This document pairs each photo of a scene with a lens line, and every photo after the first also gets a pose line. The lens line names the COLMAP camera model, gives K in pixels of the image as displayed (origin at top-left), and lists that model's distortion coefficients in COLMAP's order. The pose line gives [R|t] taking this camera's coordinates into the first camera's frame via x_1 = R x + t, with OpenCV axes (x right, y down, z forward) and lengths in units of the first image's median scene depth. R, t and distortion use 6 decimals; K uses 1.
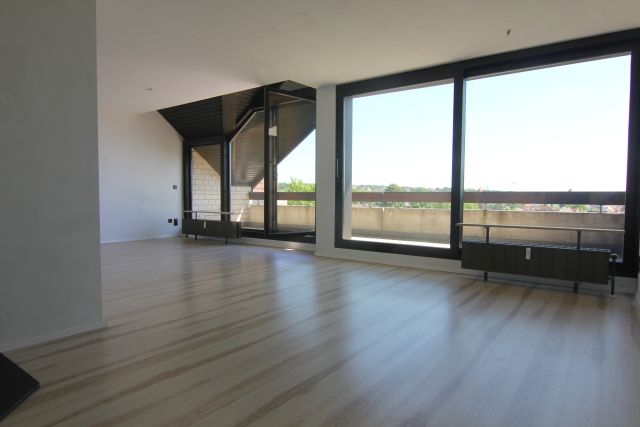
lens RADIAL K [[393.7, 0, 319.0], [0, 393.7, 215.7], [0, 0, 1]] dist [-0.008028, -0.000699]
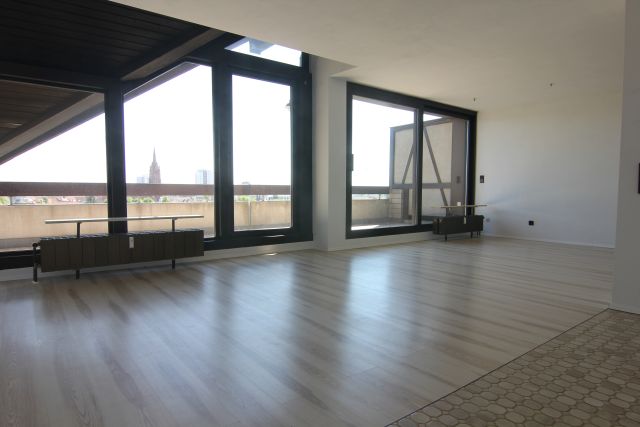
lens RADIAL K [[393.7, 0, 321.4], [0, 393.7, 211.9], [0, 0, 1]] dist [-0.008028, -0.000699]
pose [[0.266531, -0.058741, 0.962035, -0.706356], [0.046374, 0.997767, 0.048075, -0.031511], [-0.962710, 0.031800, 0.268660, 0.572308]]
